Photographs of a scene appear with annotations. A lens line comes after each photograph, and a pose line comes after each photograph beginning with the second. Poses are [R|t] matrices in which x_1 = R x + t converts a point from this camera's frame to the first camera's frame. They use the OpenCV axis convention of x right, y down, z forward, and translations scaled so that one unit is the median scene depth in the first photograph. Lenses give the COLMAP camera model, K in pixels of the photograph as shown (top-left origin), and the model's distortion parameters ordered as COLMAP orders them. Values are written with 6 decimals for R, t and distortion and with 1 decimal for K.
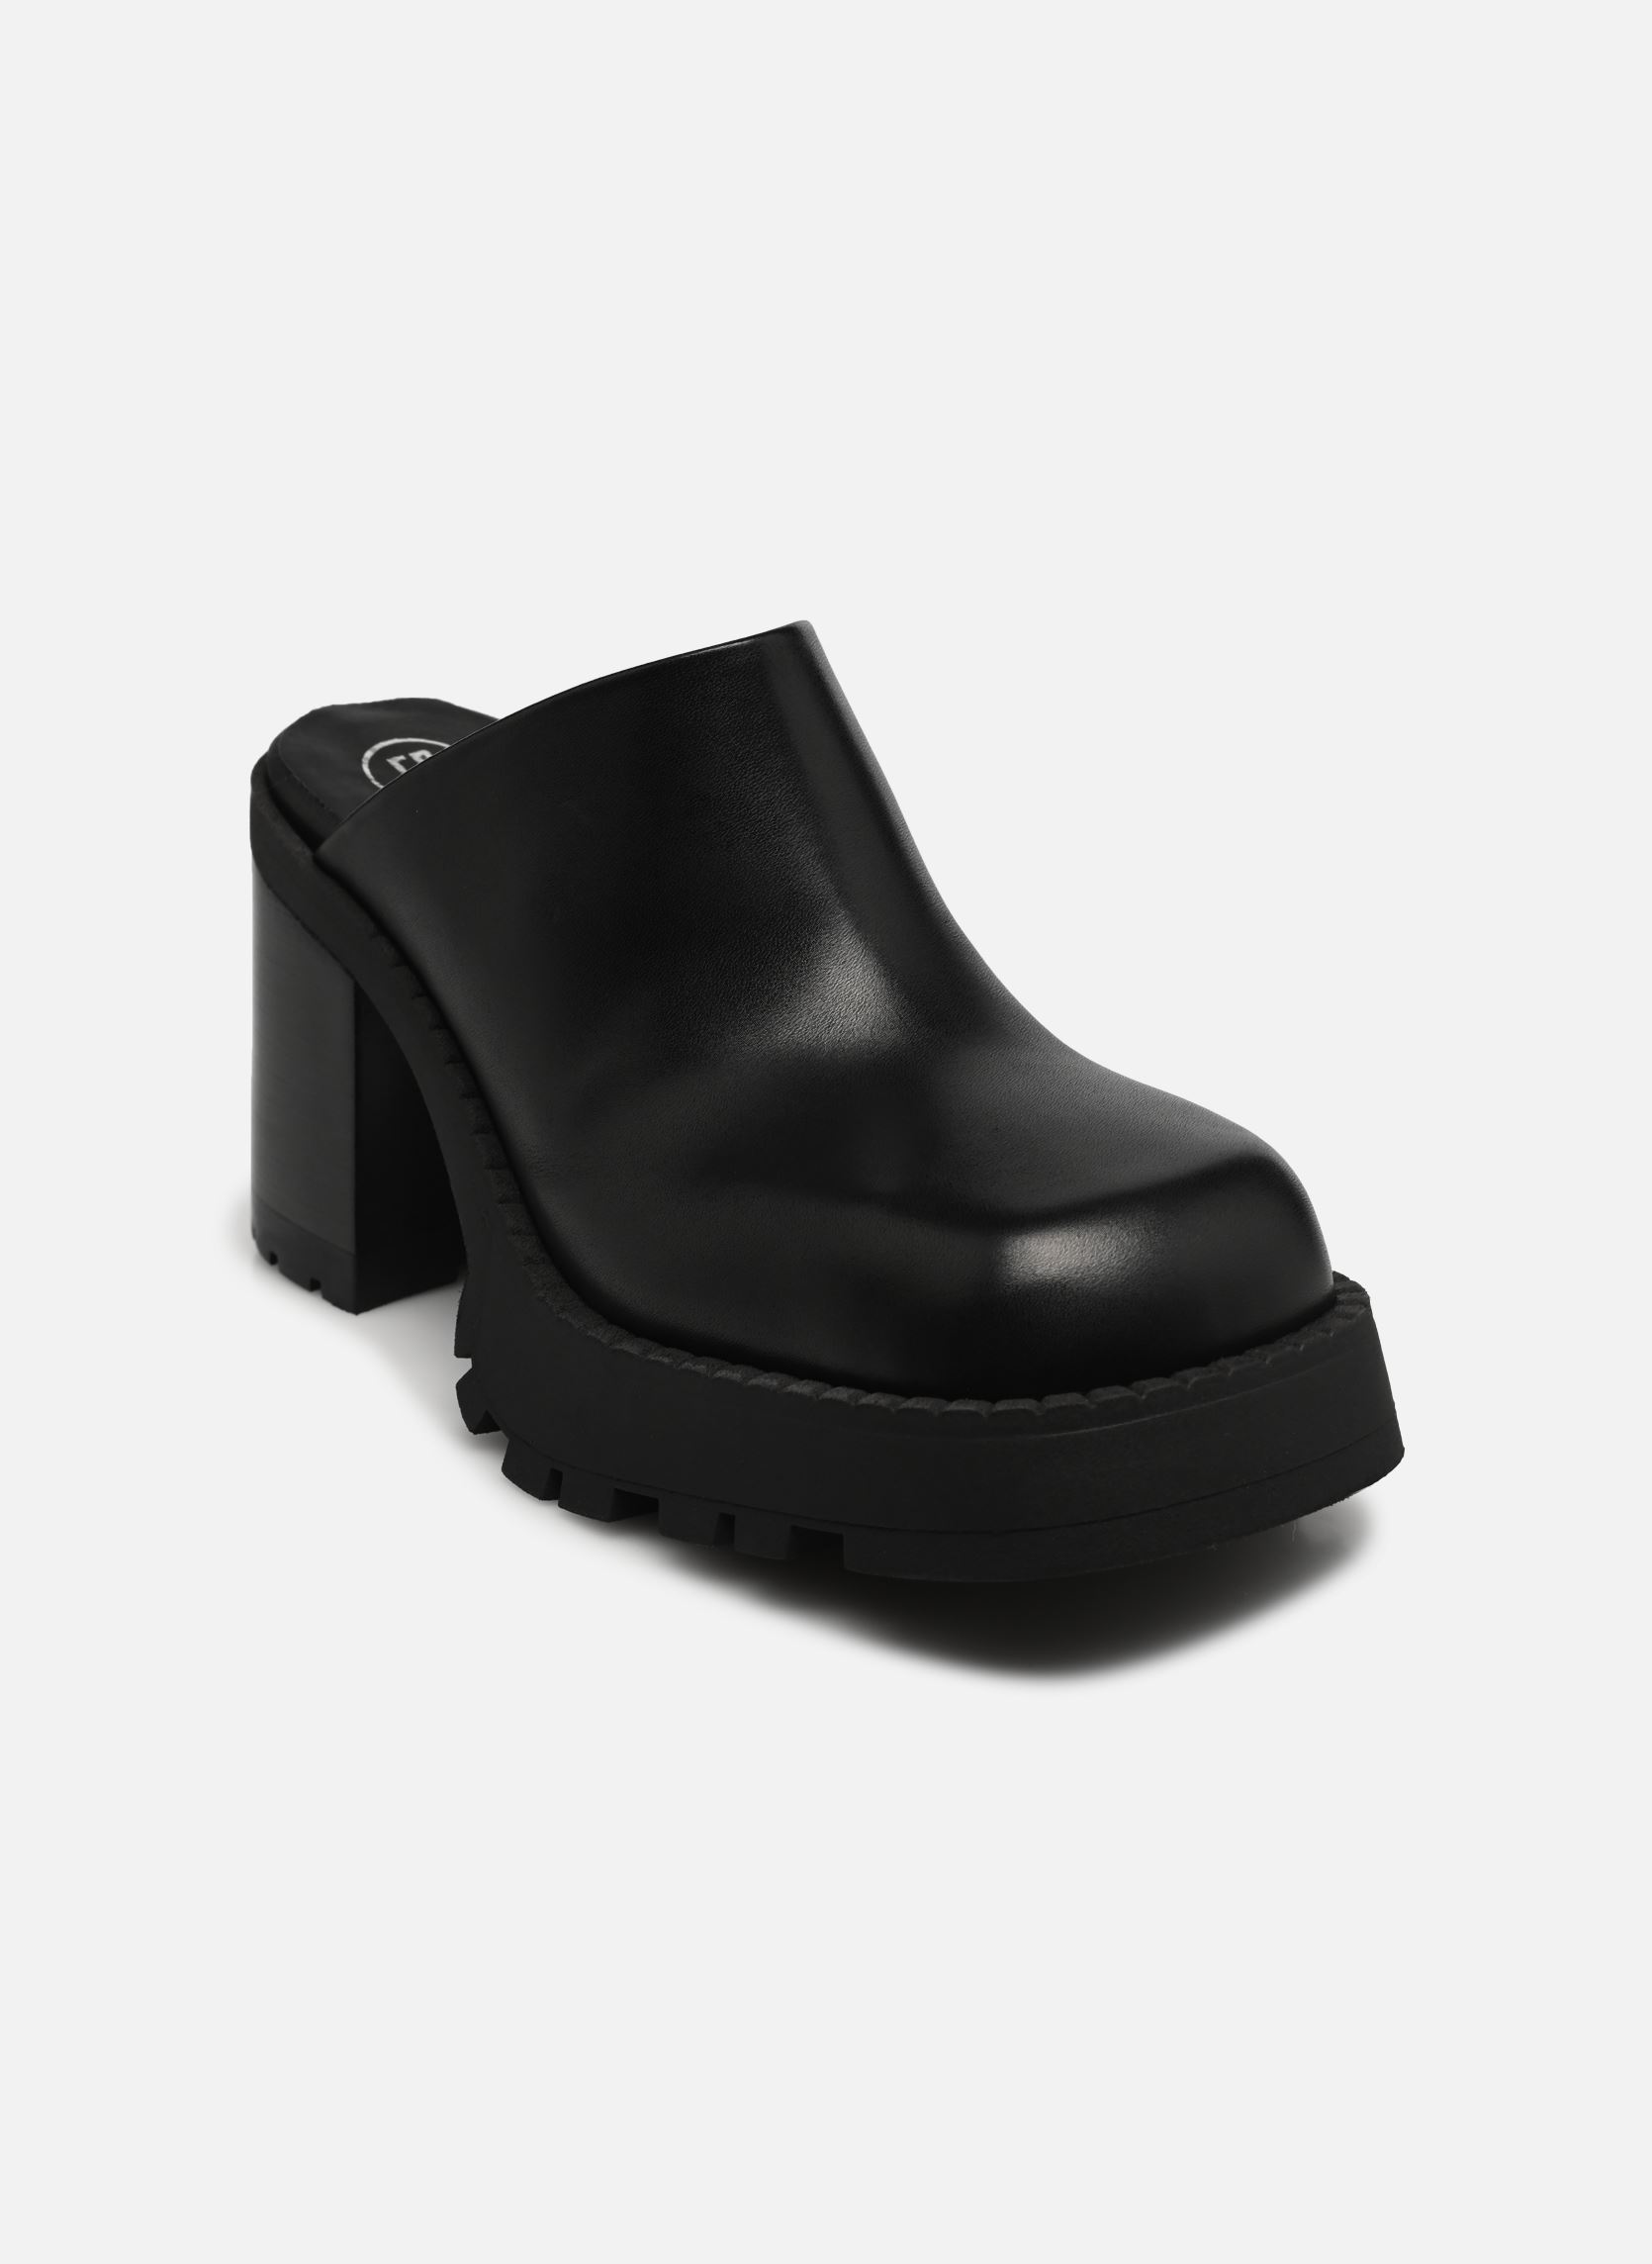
lens RADIAL K [[7388.7, 0, 823.5], [0, 7388.7, 1130.9], [0, 0, 1]] dist [0.192538, 0.000000]
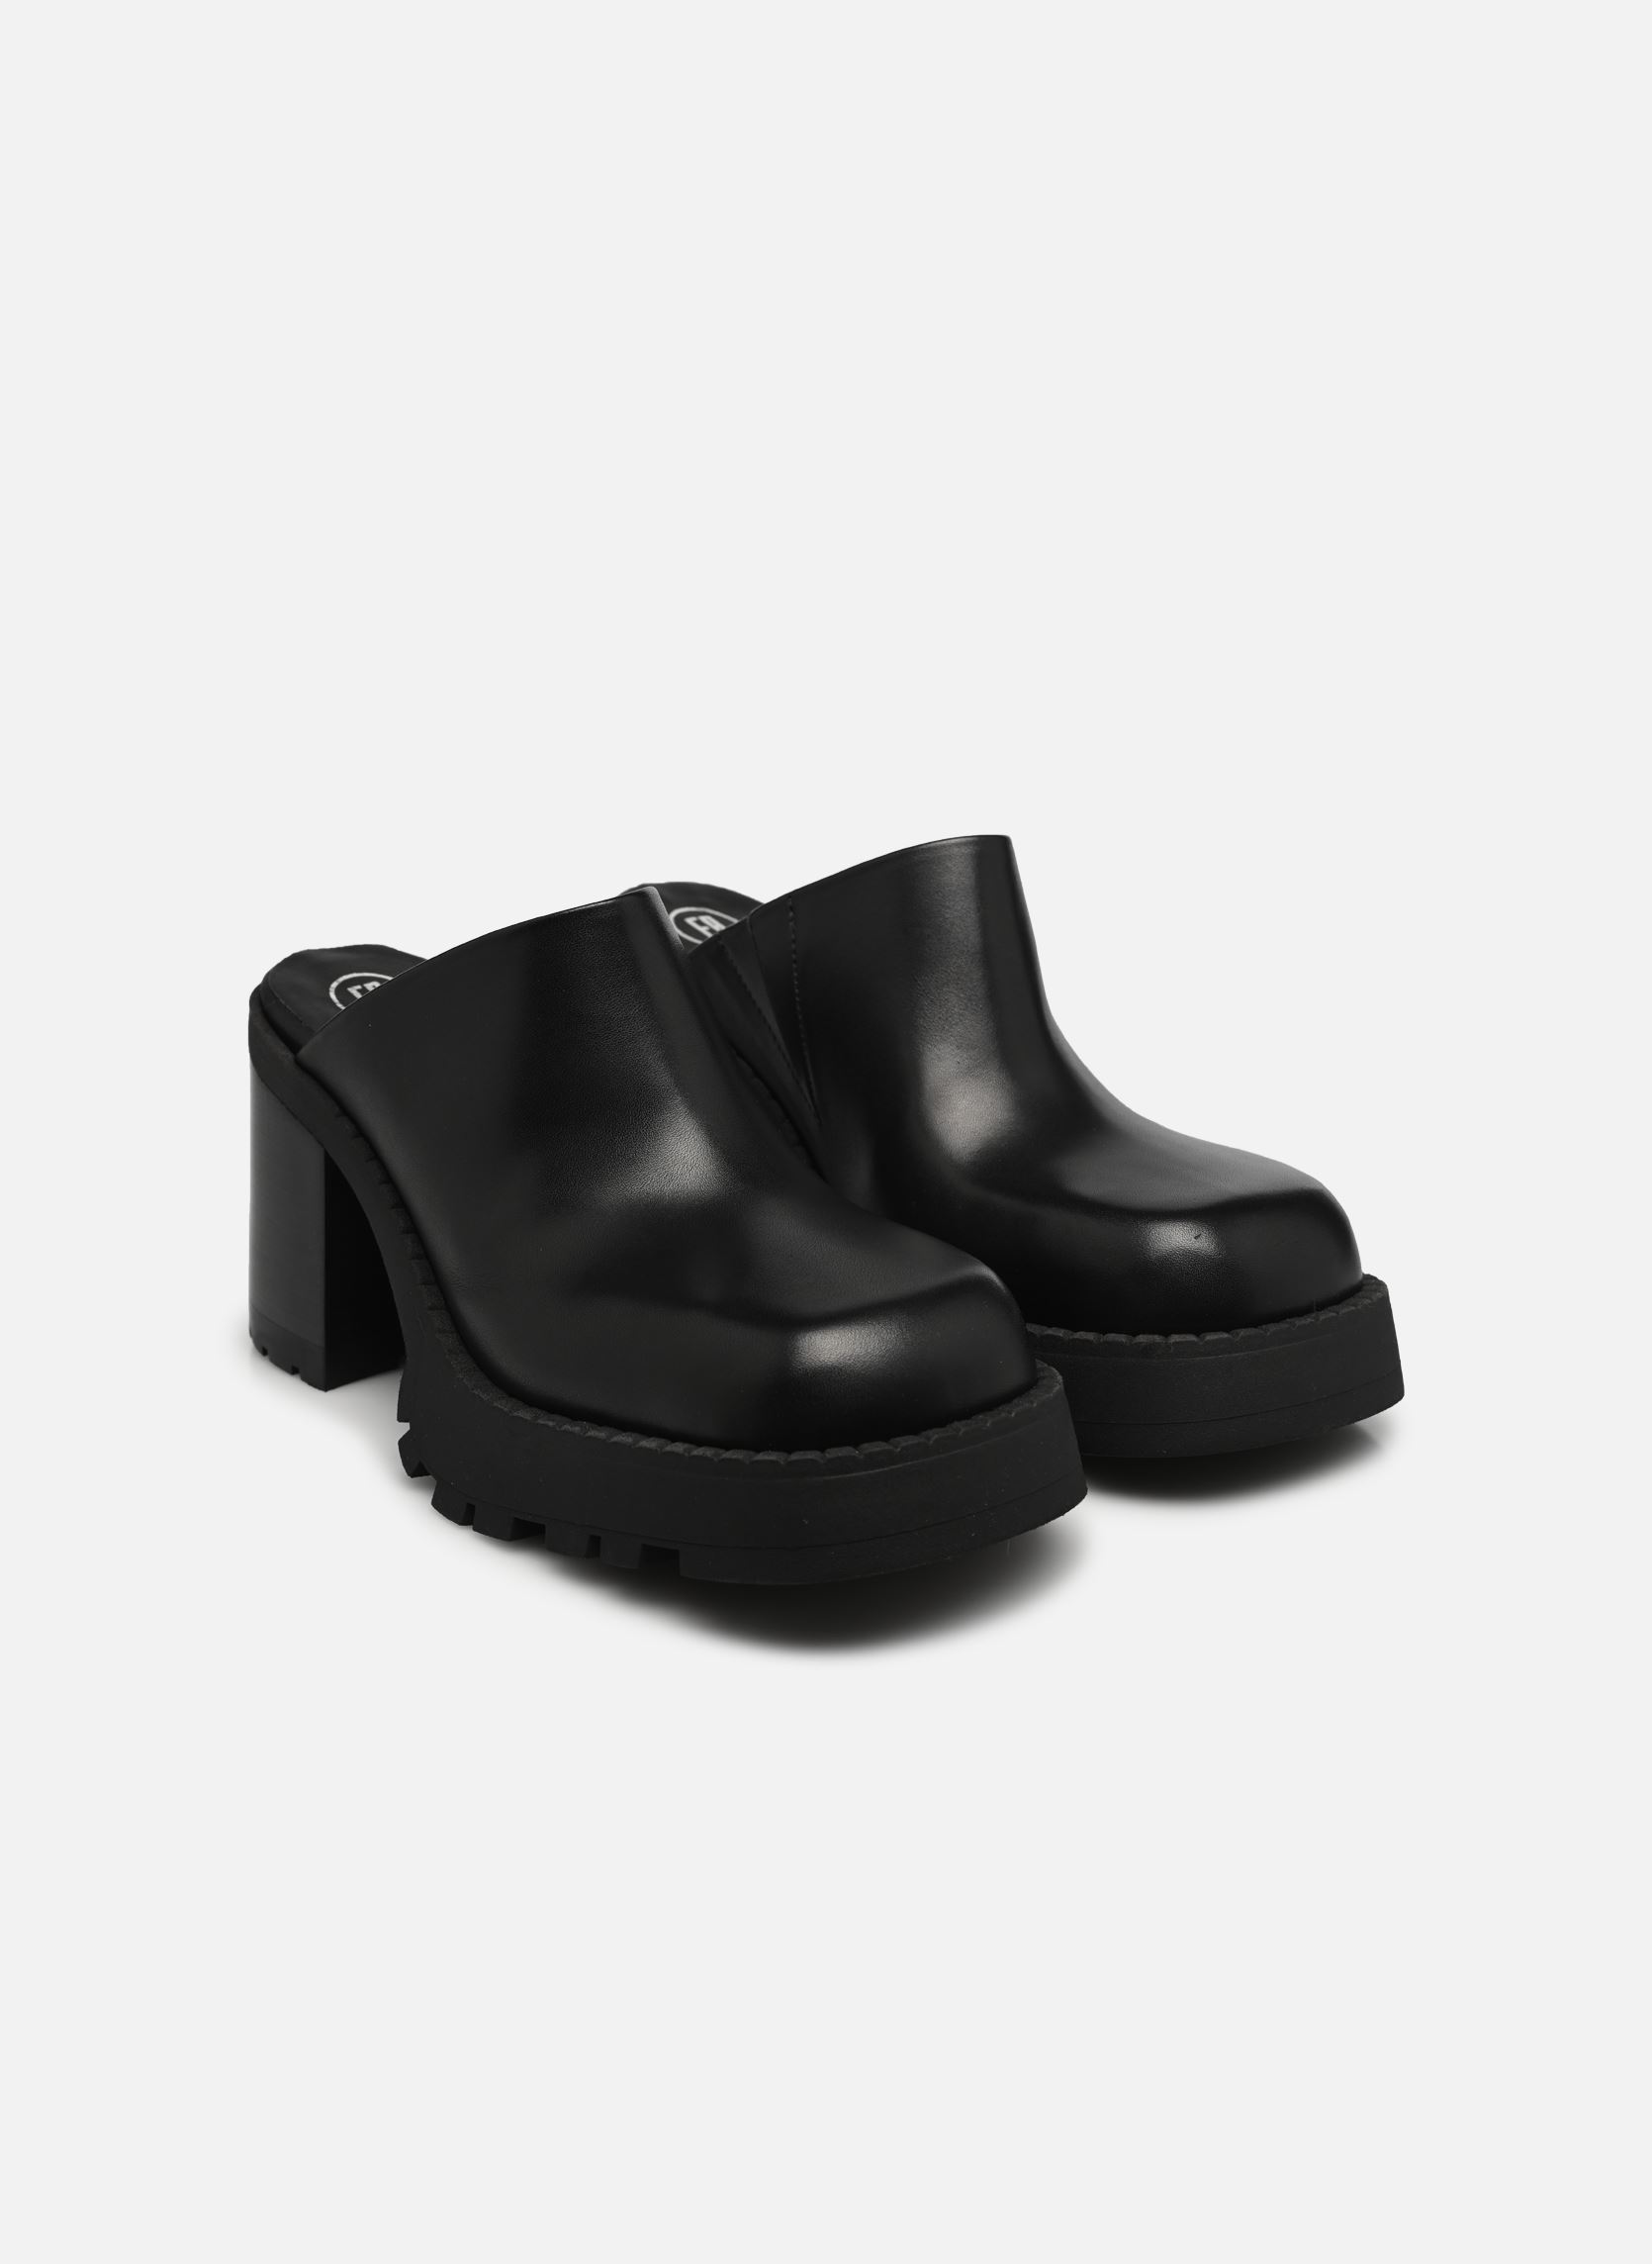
lens RADIAL K [[7388.7, 0, 827.5], [0, 7388.7, 1133.2], [0, 0, 1]] dist [0.192538, 0.000000]
pose [[0.999996, -0.002476, 0.001123, 0.028740], [0.002507, 0.999585, -0.028702, 0.016554], [-0.001052, 0.028705, 0.999587, -0.376845]]
